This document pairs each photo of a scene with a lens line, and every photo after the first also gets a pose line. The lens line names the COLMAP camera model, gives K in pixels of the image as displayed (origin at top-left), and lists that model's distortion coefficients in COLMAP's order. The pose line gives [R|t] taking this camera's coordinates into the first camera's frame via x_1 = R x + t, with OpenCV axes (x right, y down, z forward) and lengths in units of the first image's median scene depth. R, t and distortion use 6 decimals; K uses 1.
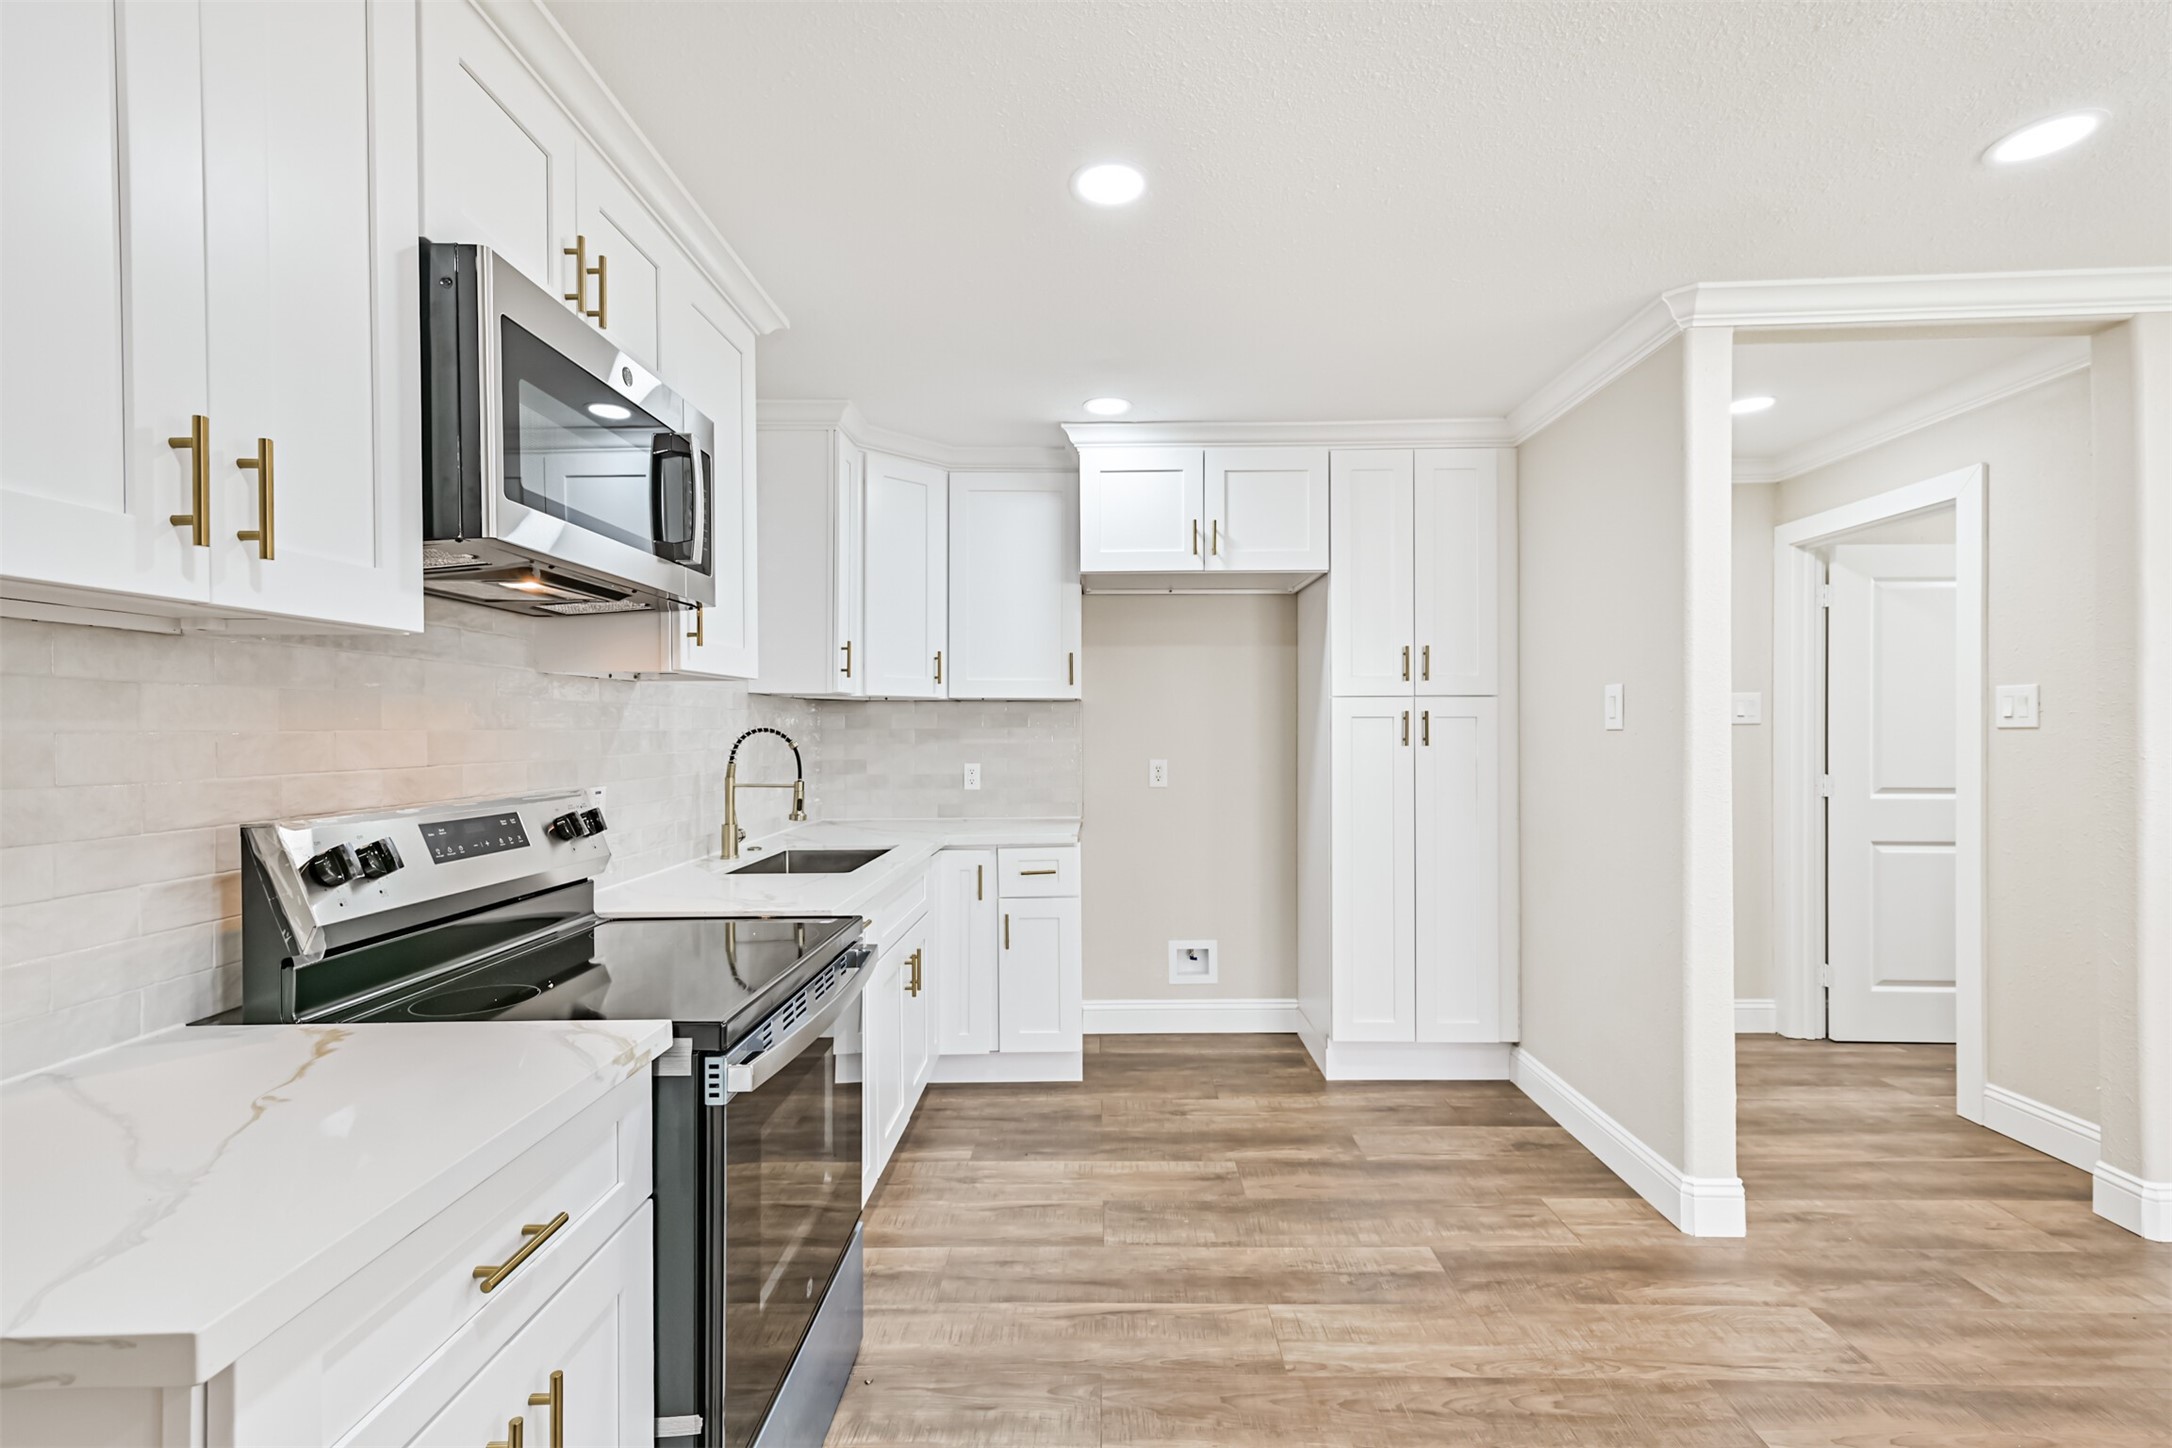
lens RADIAL K [[950.7, 0, 1097.6], [0, 950.7, 728.1], [0, 0, 1]] dist [0.014273, 0.000690]
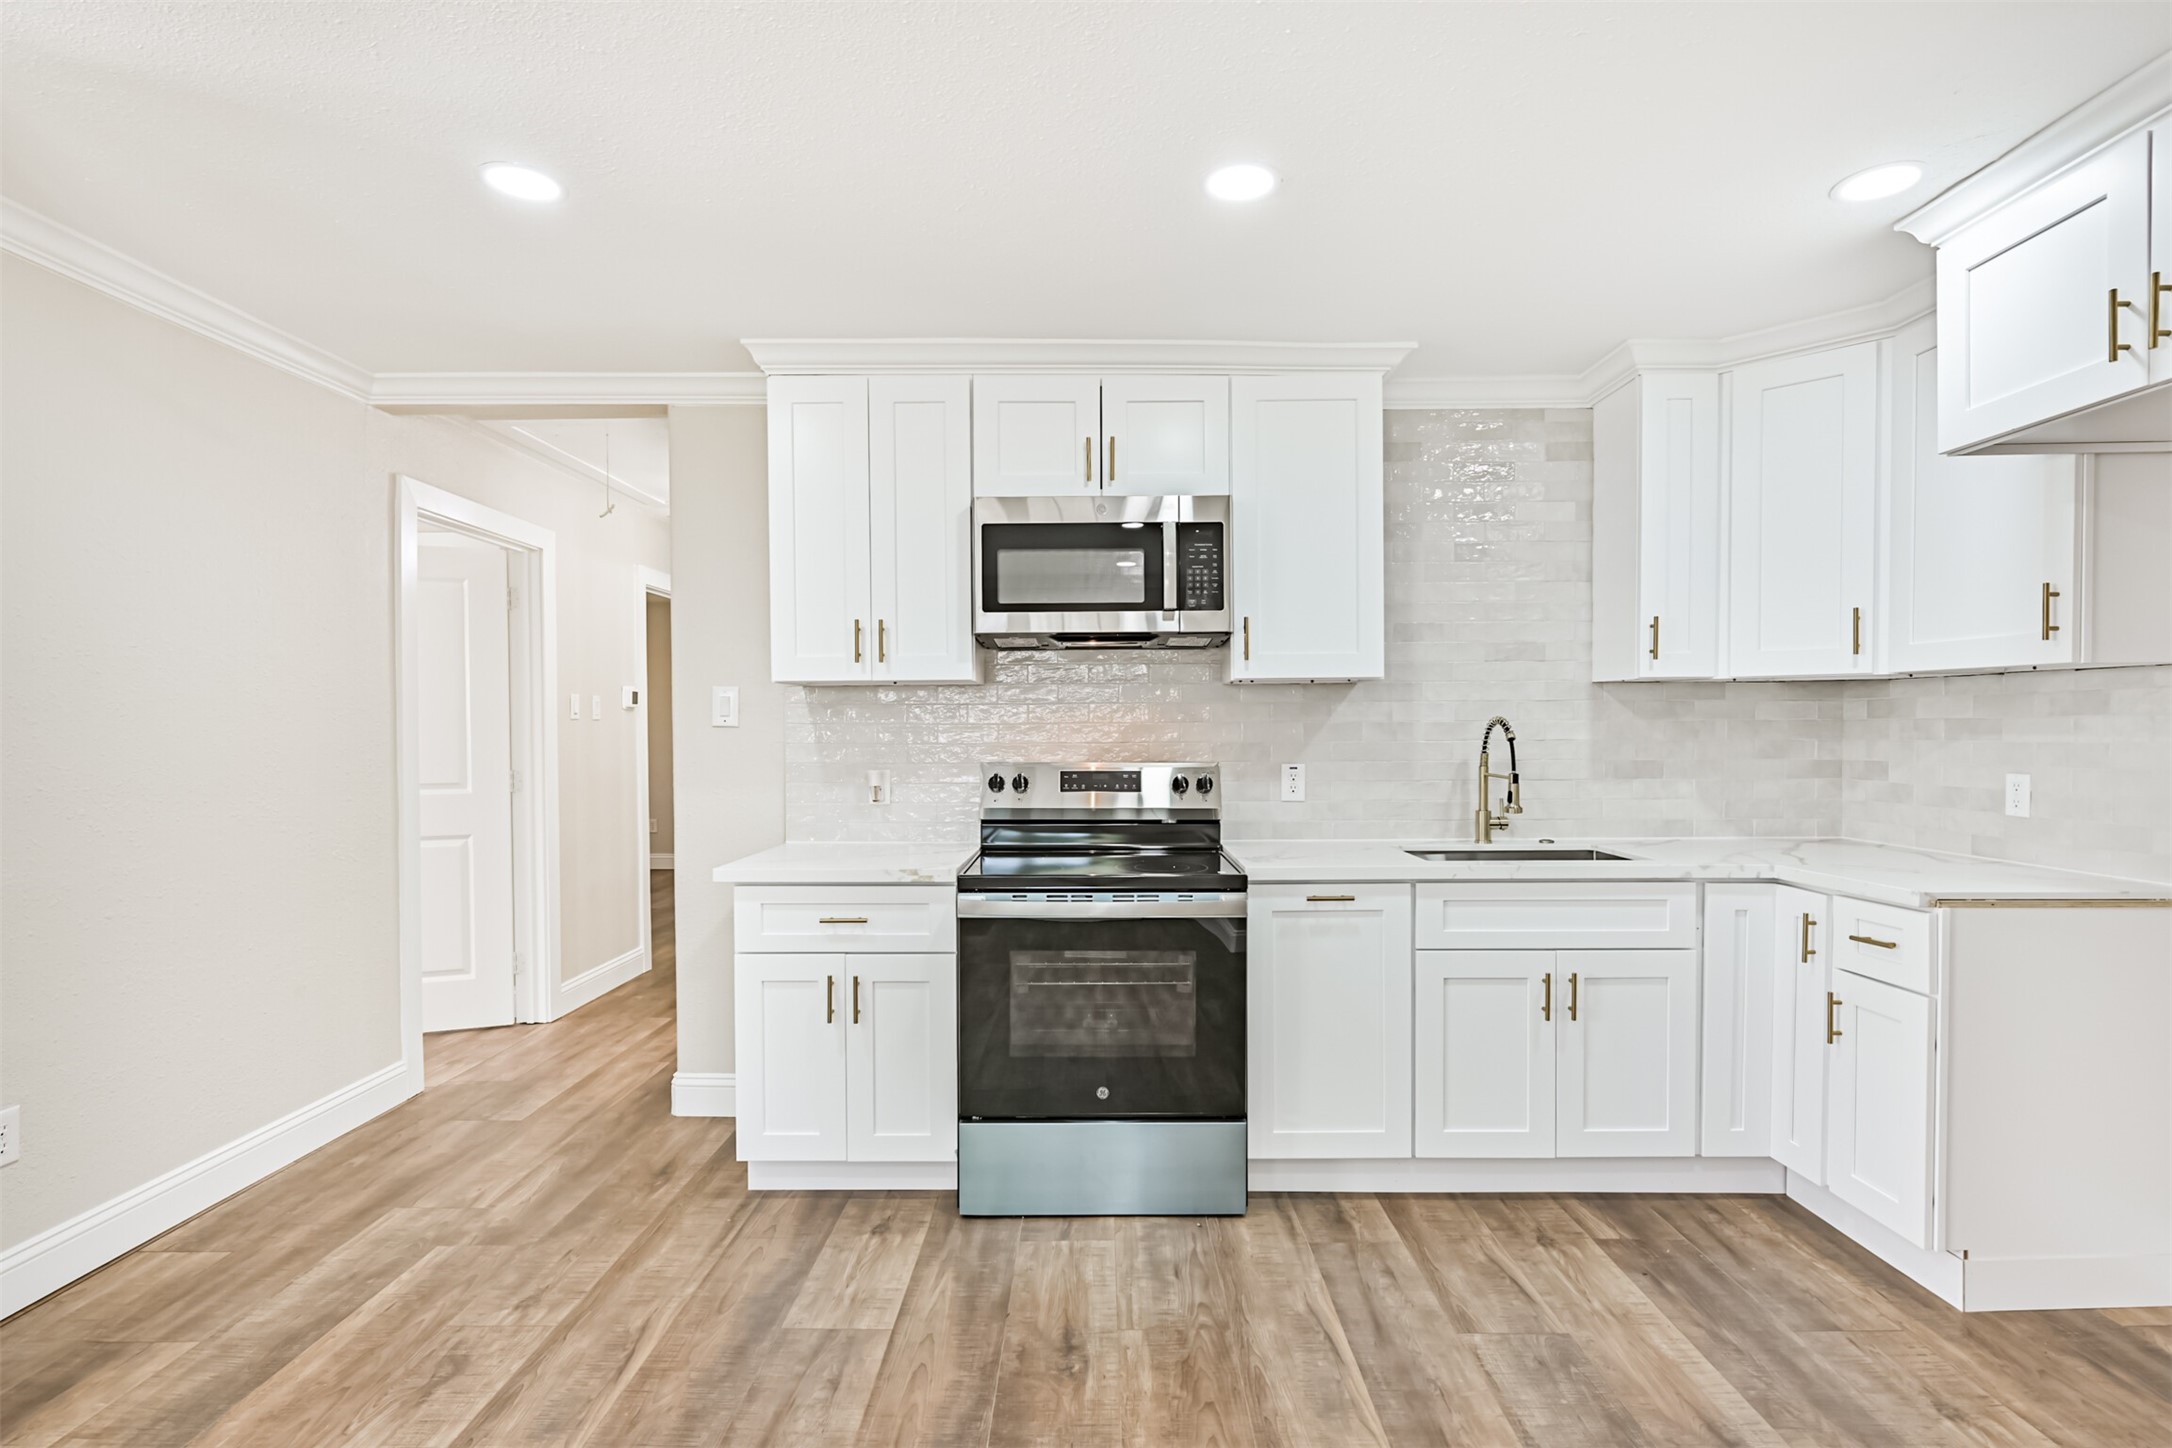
lens RADIAL K [[1029.5, 0, 1099.1], [0, 1029.5, 746.2], [0, 0, 1]] dist [-0.003029, -0.000181]
pose [[0.007082, 0.023254, -0.999705, 0.832435], [0.005695, 0.999712, 0.023295, 0.000410], [0.999959, -0.005858, 0.006948, 0.627478]]
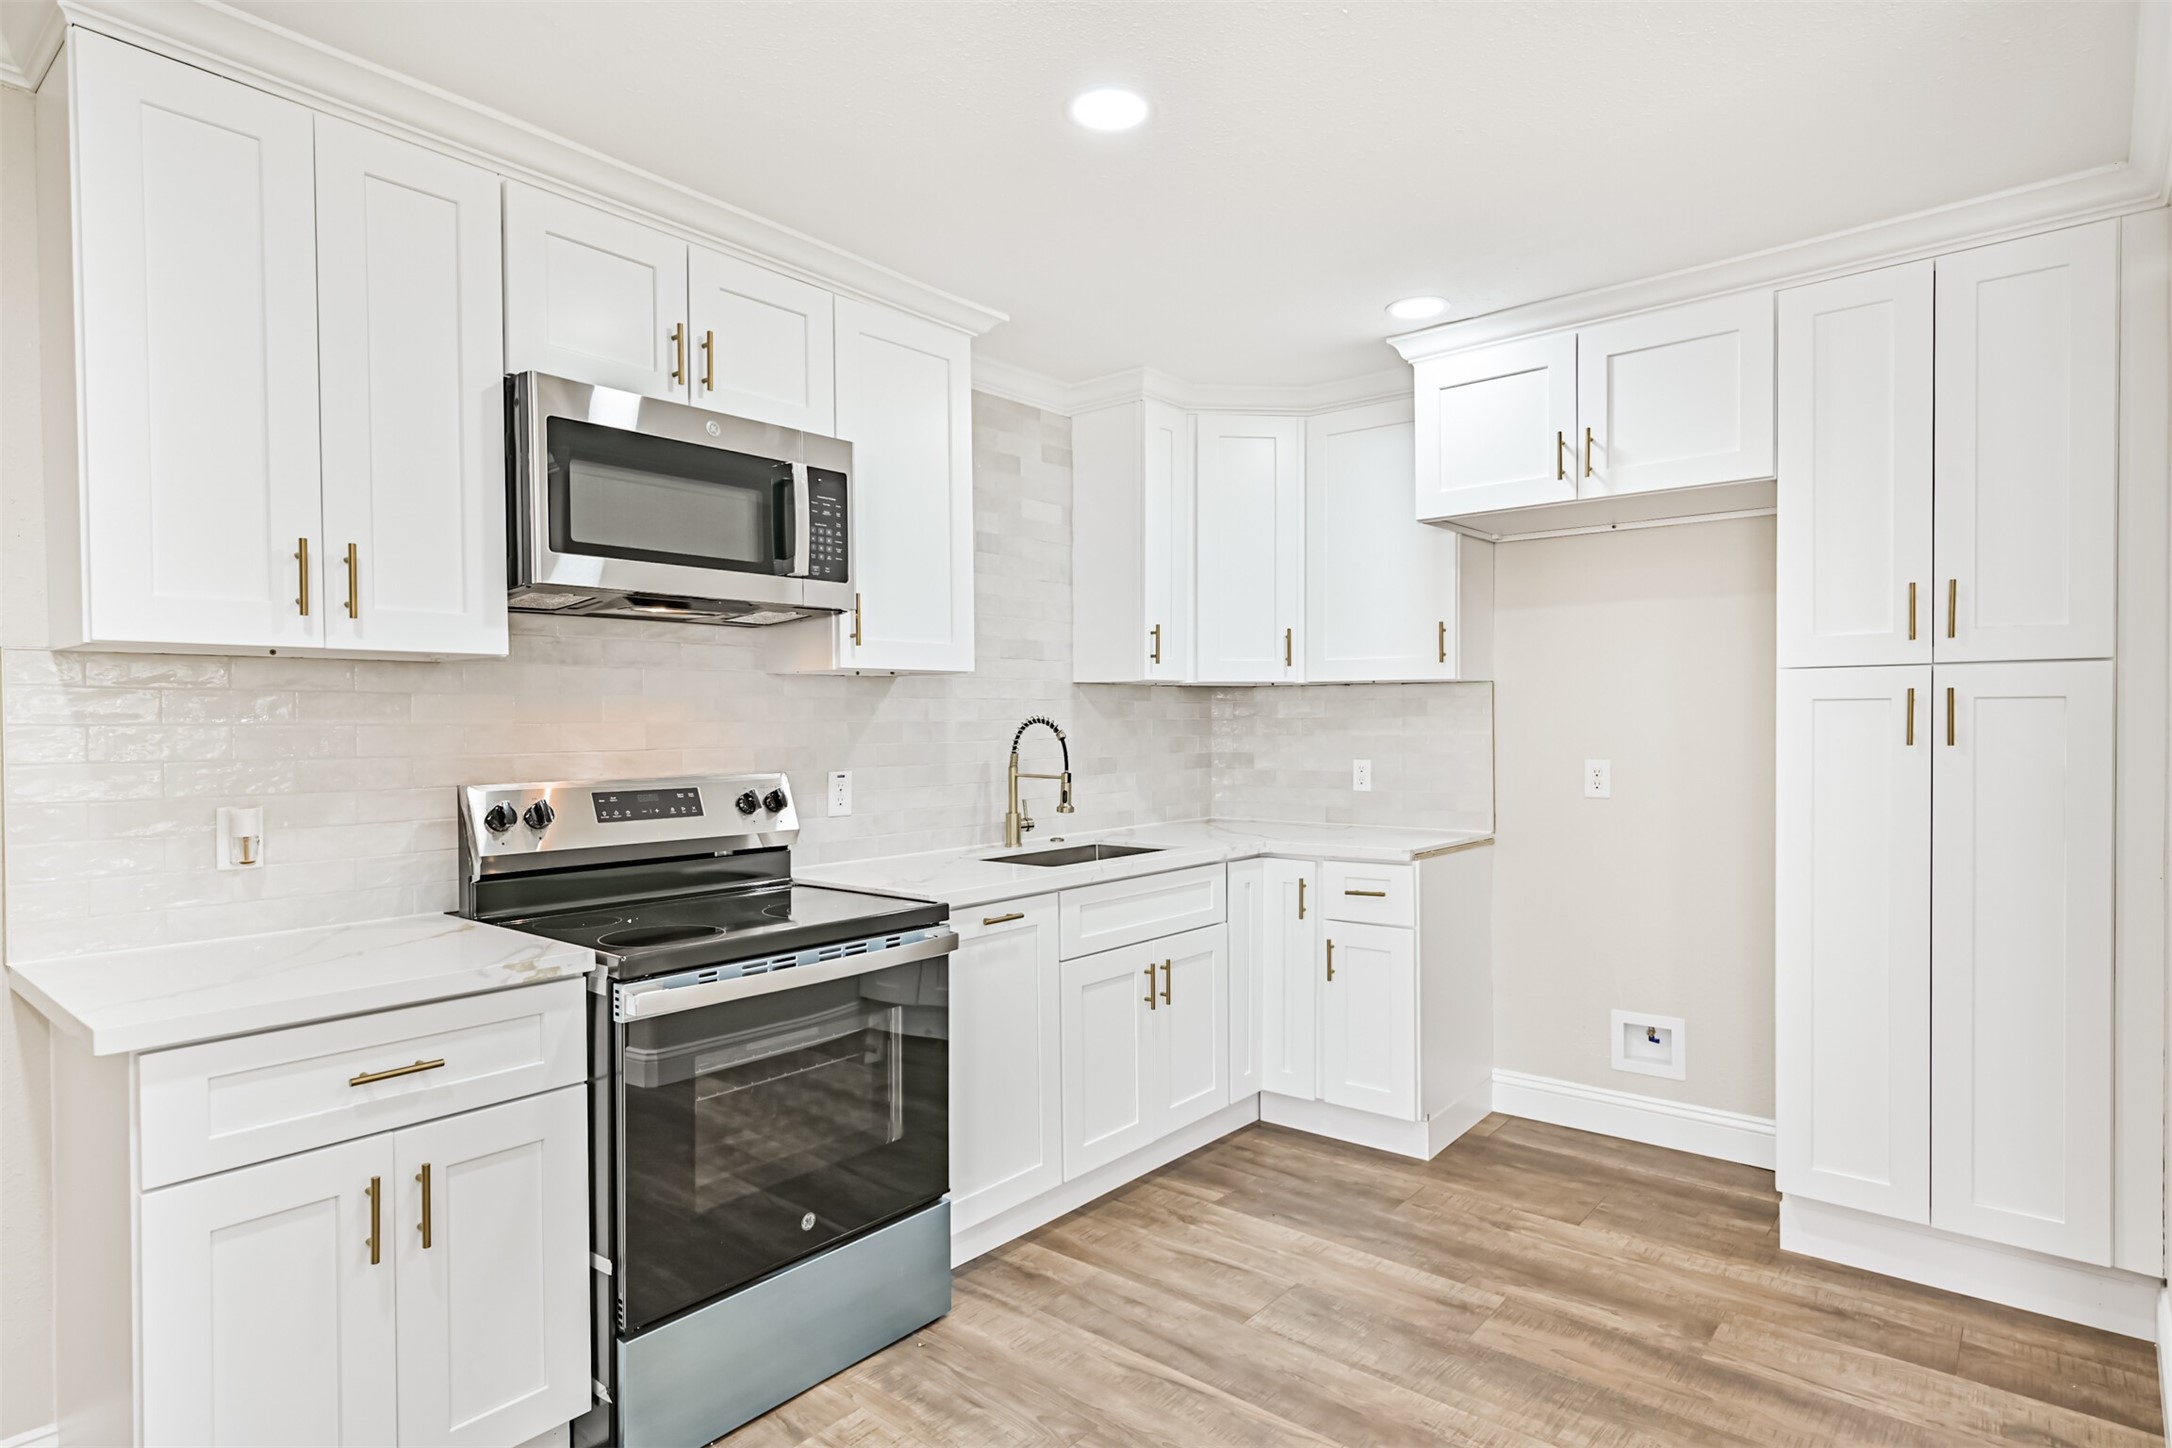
lens RADIAL K [[1155.3, 0, 1096.4], [0, 1155.3, 732.8], [0, 0, 1]] dist [0.005495, 0.001756]
pose [[0.773565, 0.006141, -0.633688, 0.517027], [0.003914, 0.999888, 0.014468, -0.002842], [0.633705, -0.013672, 0.773454, 0.111570]]
